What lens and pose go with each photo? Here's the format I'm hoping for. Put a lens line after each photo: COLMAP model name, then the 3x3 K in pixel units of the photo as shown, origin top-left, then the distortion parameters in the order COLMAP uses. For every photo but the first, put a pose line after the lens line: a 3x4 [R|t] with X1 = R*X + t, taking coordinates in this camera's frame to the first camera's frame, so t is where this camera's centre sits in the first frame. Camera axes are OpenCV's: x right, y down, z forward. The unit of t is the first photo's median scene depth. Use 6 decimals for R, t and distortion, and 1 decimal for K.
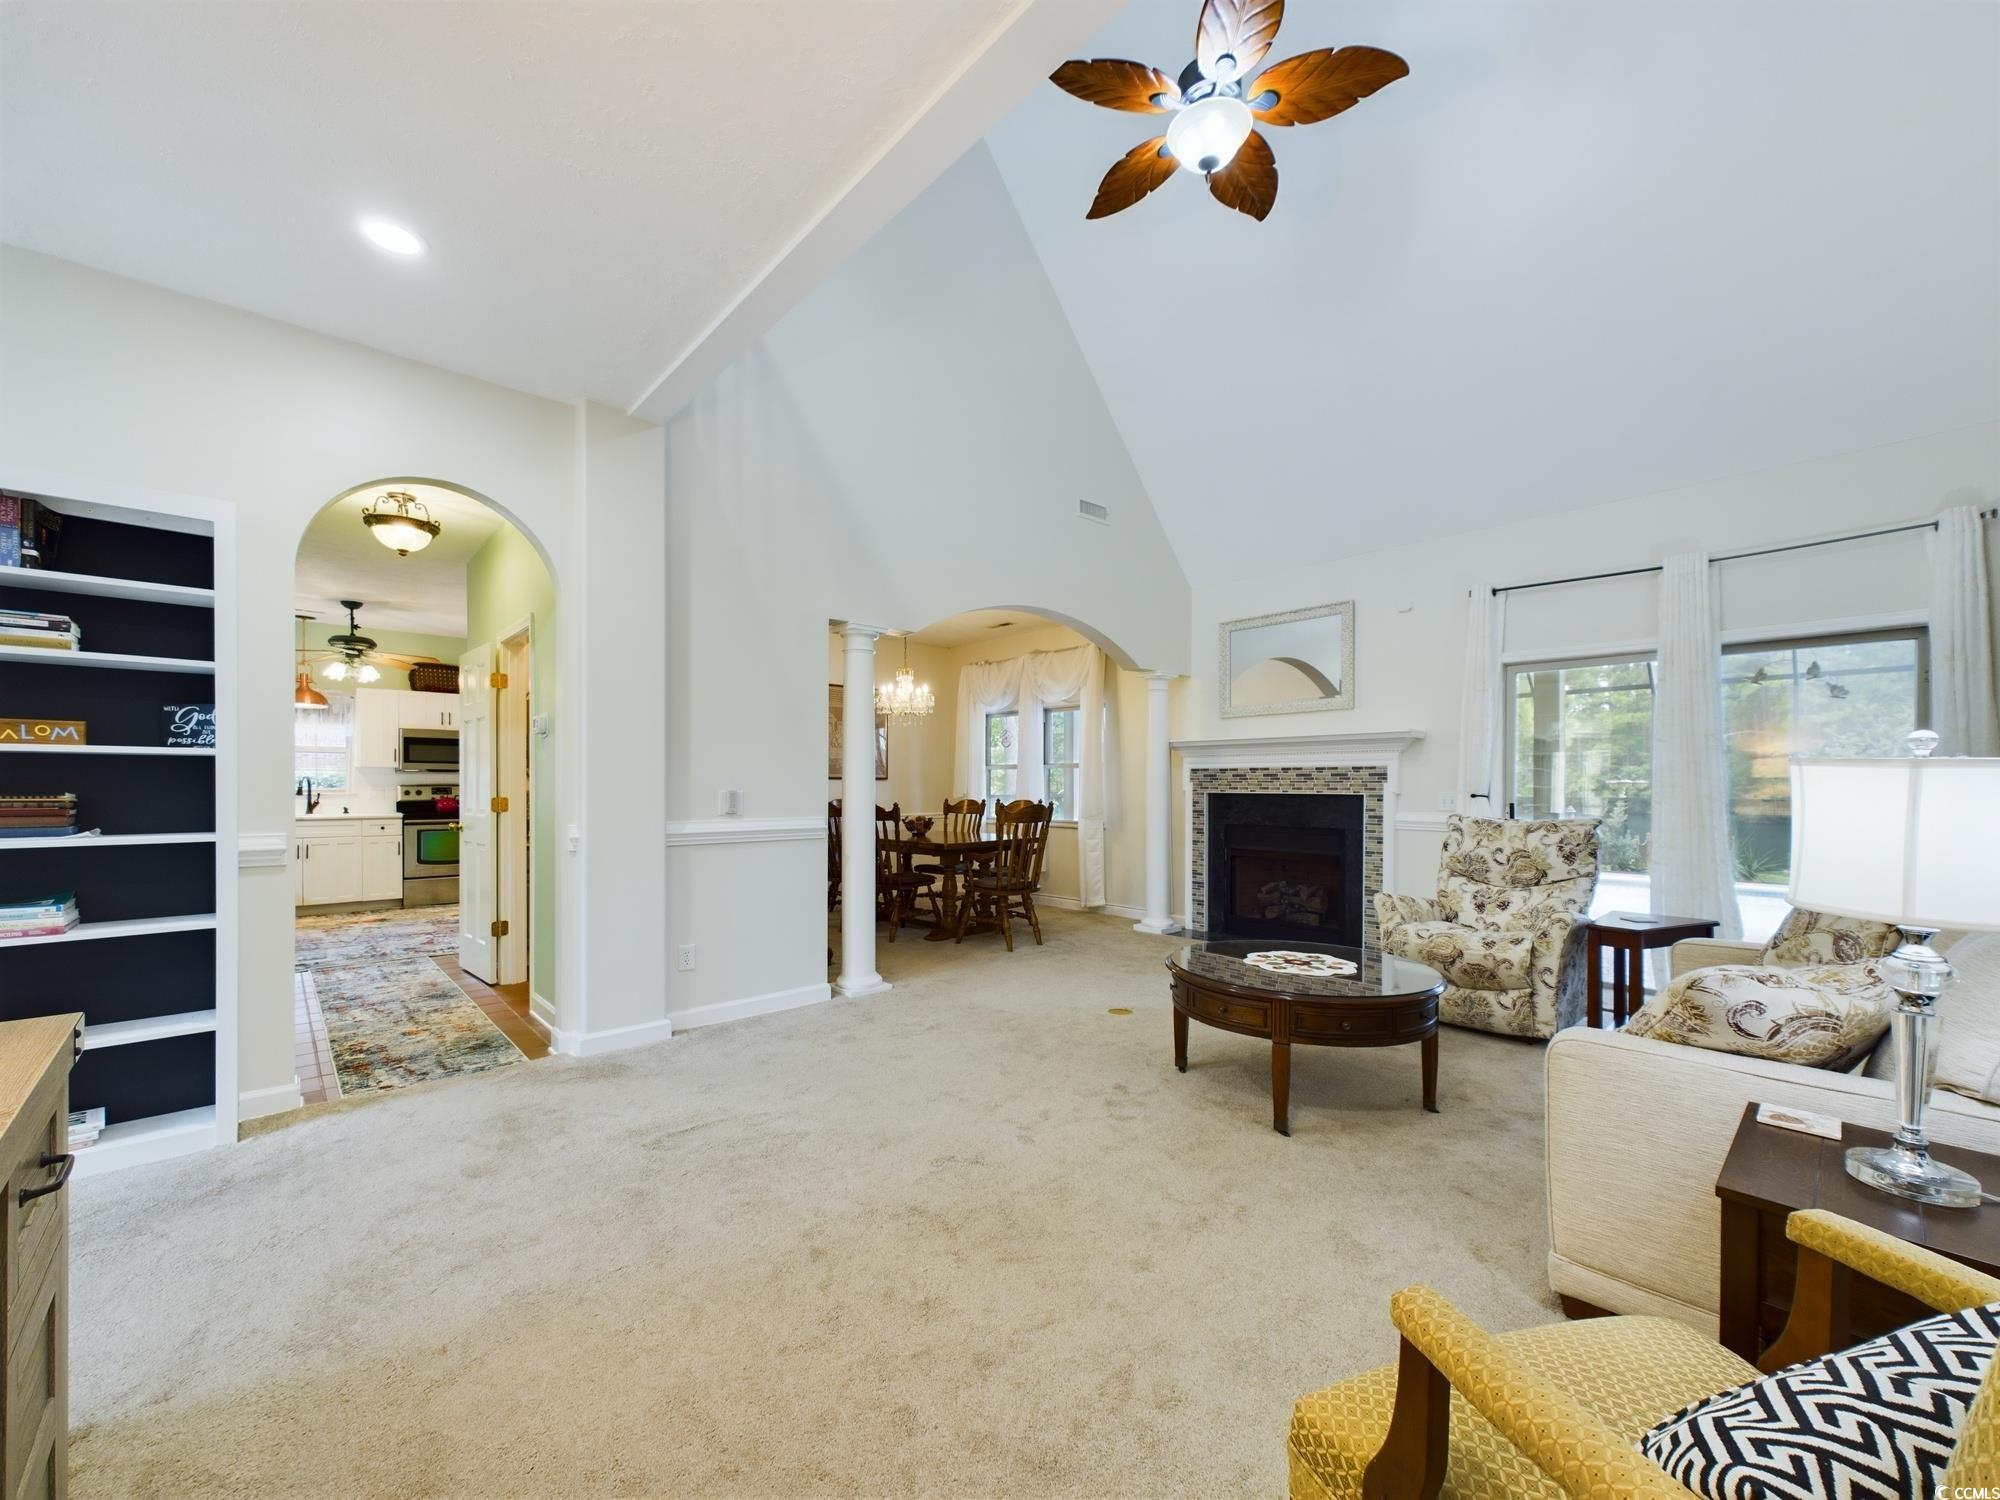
lens RADIAL K [[811.8, 0, 1007.3], [0, 811.8, 777.8], [0, 0, 1]] dist [0.001734, 0.000219]
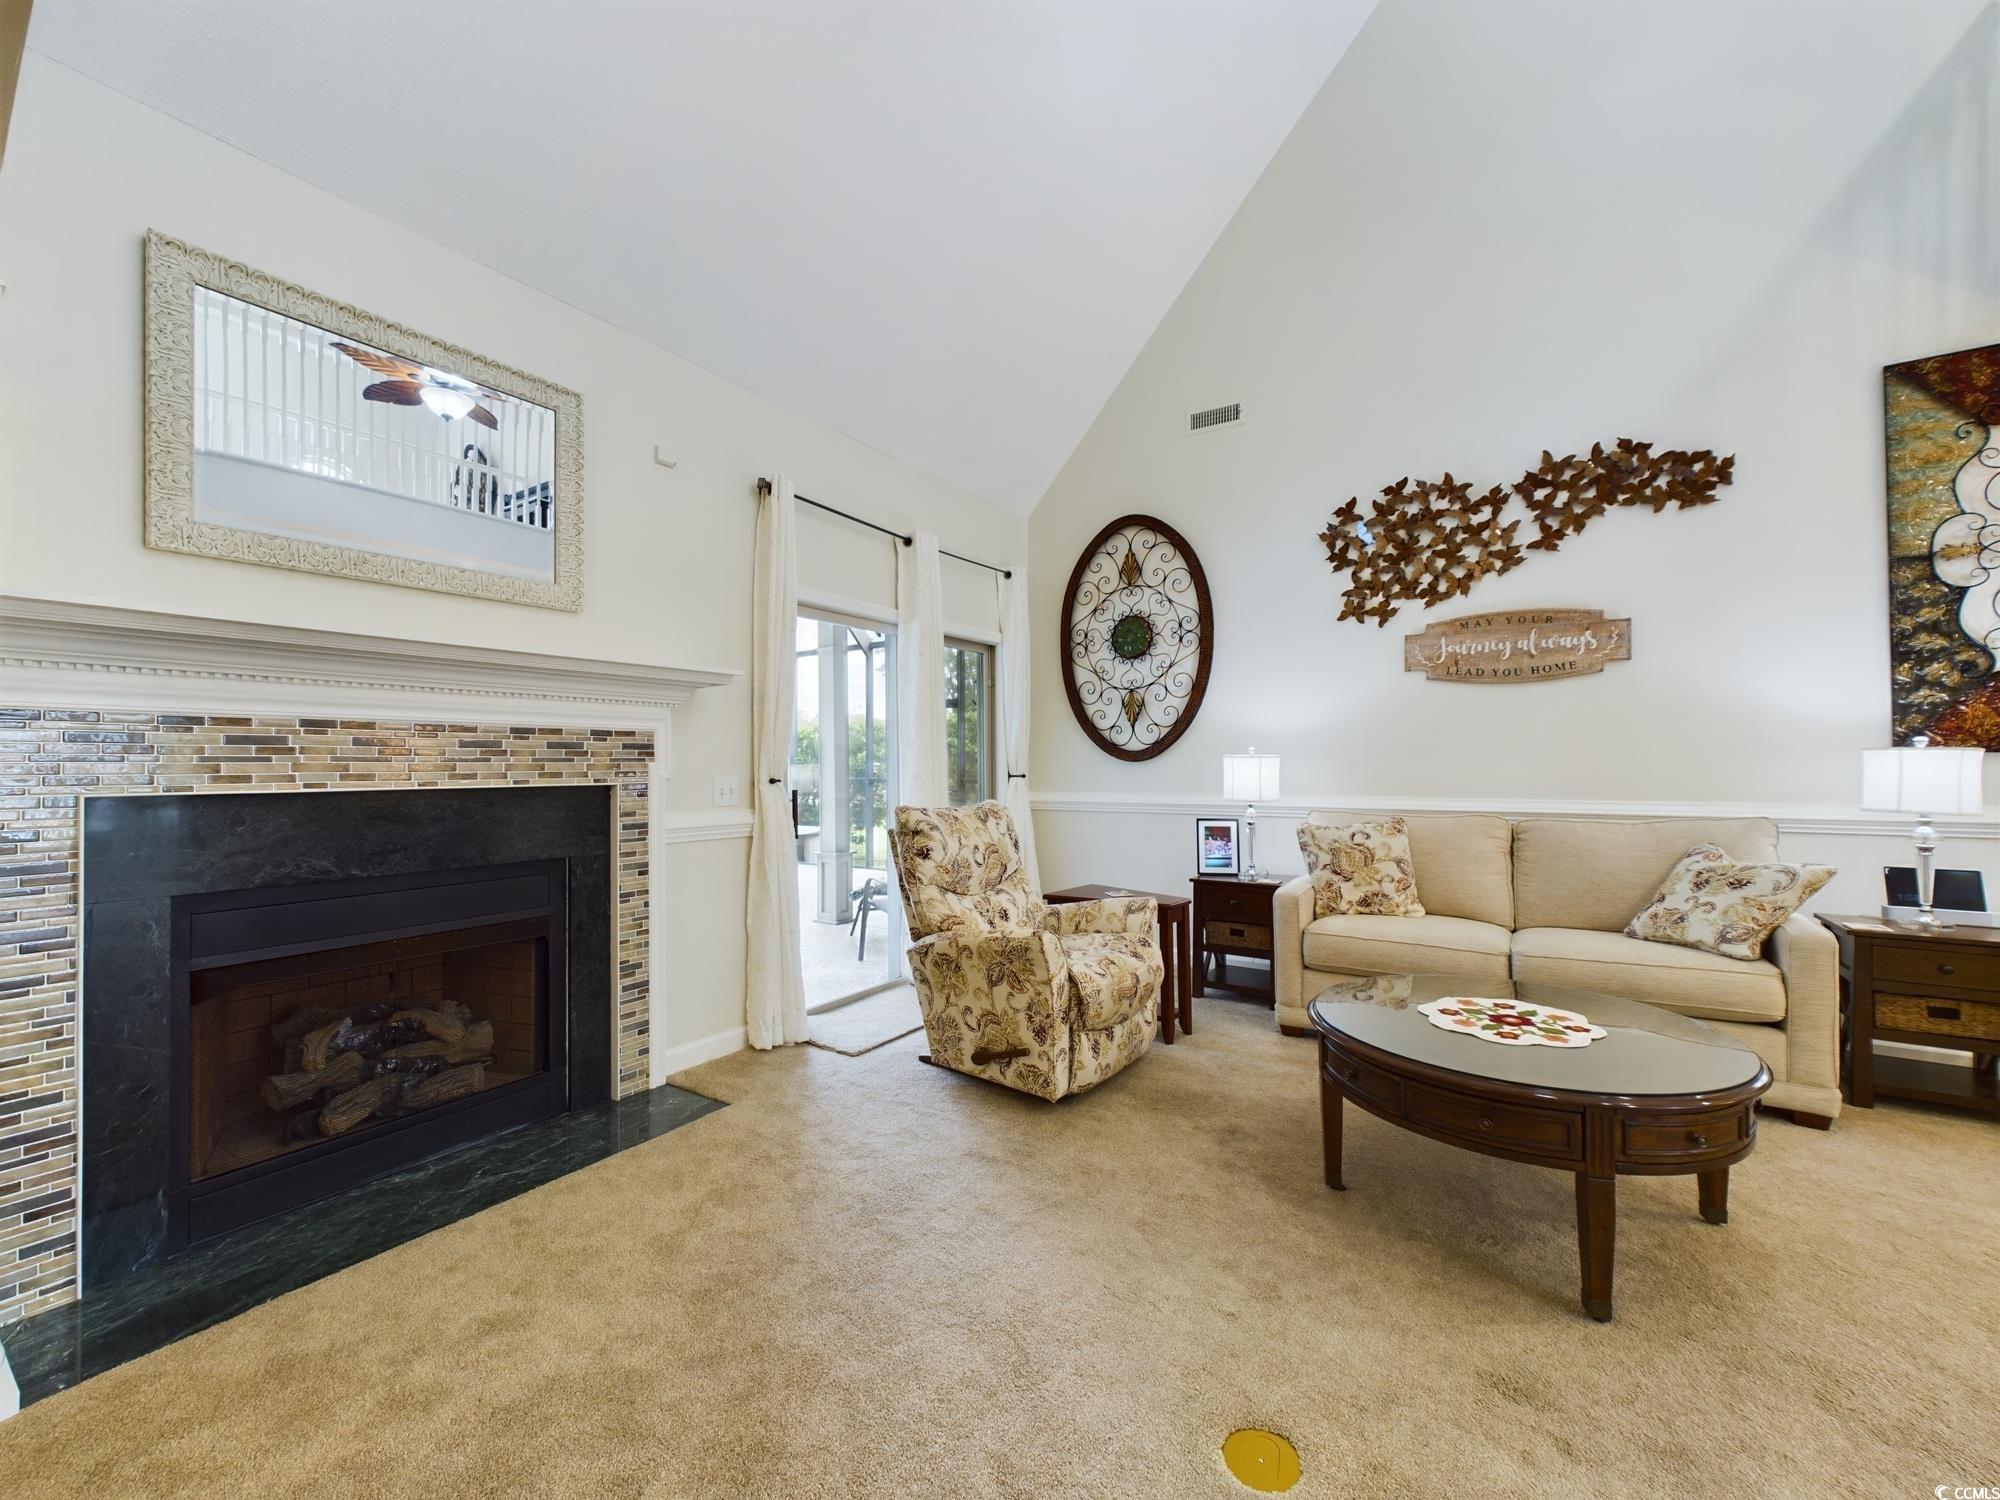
lens RADIAL K [[811.8, 0, 1012.7], [0, 811.8, 756.8], [0, 0, 1]] dist [0.001734, 0.000219]
pose [[-0.247663, 0.000770, 0.968846, -0.106734], [-0.008501, 0.999959, -0.002968, 0.001977], [-0.968809, -0.008971, -0.247646, 0.771251]]
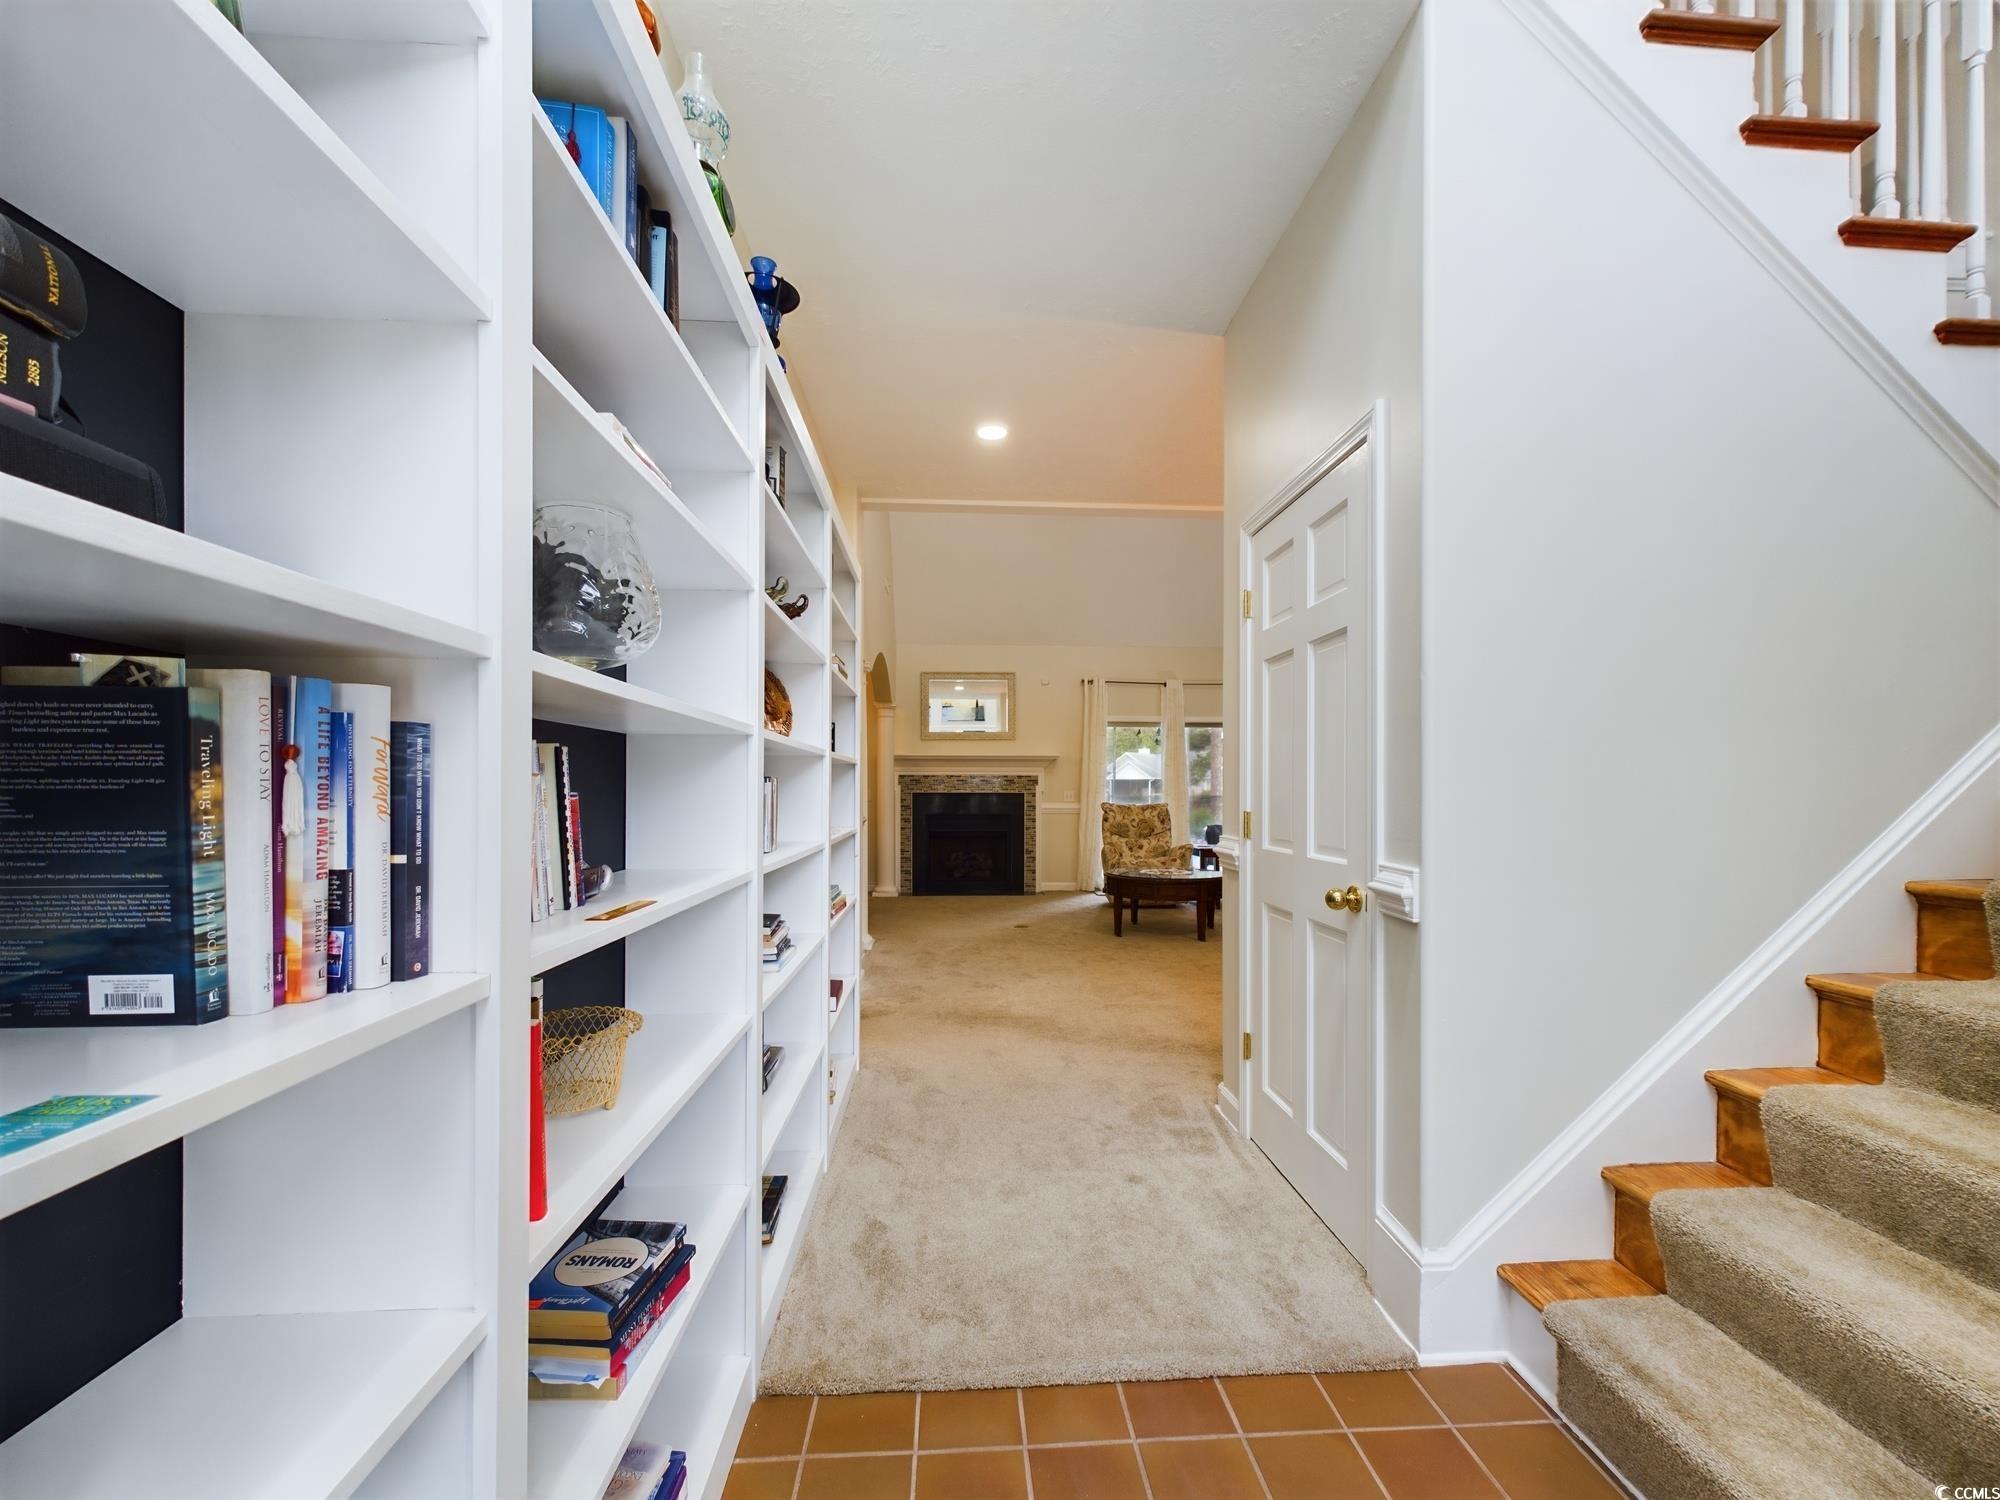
lens RADIAL K [[811.8, 0, 1008.8], [0, 811.8, 771.3], [0, 0, 1]] dist [0.001734, 0.000219]
pose [[0.620063, 0.007133, 0.784520, -0.754503], [-0.003854, 0.999974, -0.006046, -0.010696], [-0.784543, 0.000725, 0.620074, 0.008493]]
